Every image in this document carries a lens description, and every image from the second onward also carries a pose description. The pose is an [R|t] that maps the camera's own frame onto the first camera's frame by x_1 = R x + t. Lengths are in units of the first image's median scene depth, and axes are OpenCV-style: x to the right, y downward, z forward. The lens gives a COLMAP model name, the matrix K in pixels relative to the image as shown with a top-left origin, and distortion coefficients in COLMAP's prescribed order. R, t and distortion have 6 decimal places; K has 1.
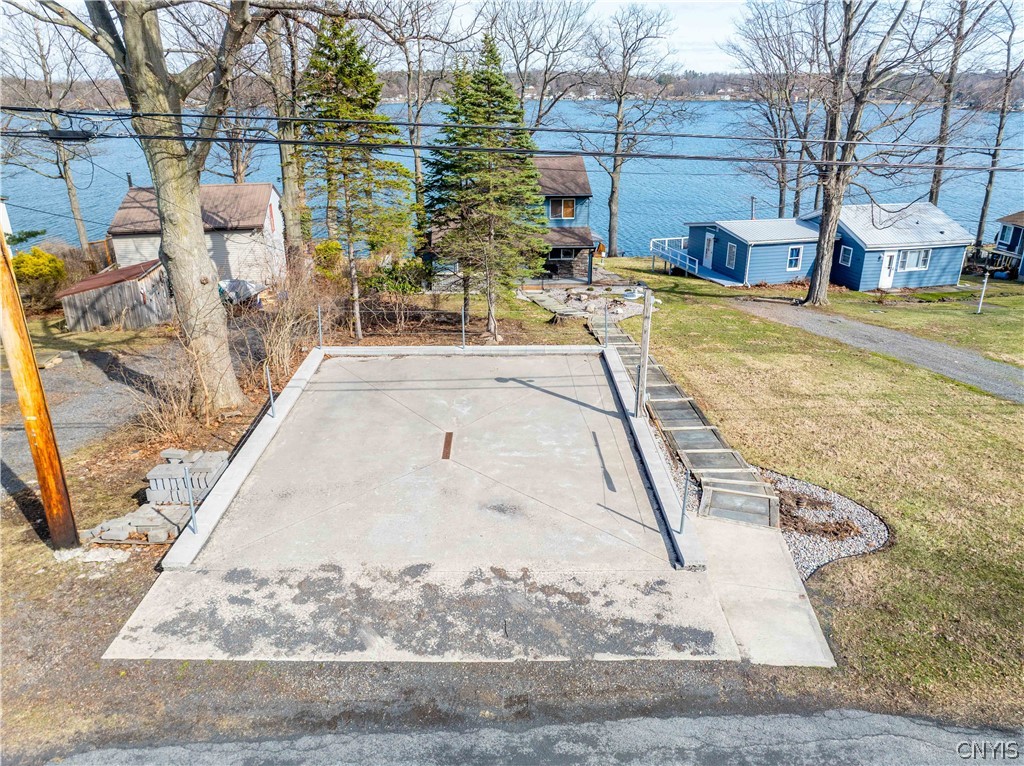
lens RADIAL K [[724.1, 0, 512.0], [0, 724.1, 411.3], [0, 0, 1]] dist [-0.041592, 0.002090]
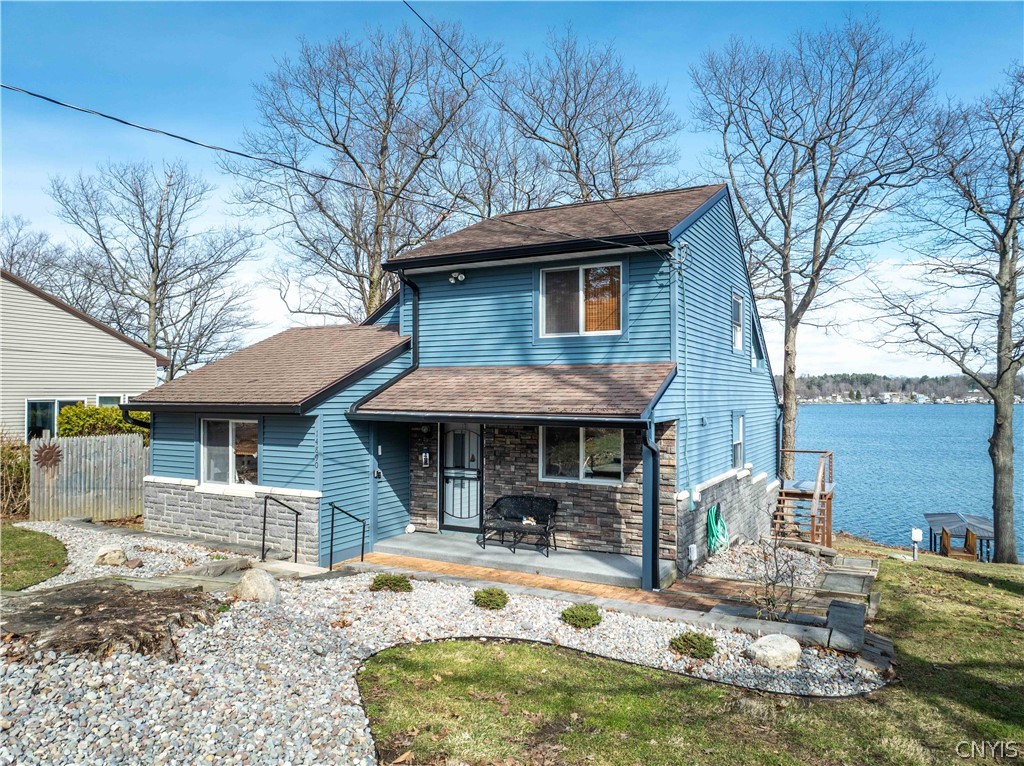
lens RADIAL K [[741.1, 0, 512.0], [0, 741.1, 383.0], [0, 0, 1]] dist [-0.037493, 0.006555]
pose [[0.852183, 0.000610, -0.523244, 0.198251], [-0.222804, 0.905234, -0.361815, -0.141117], [0.473438, 0.424913, 0.771560, 0.777766]]
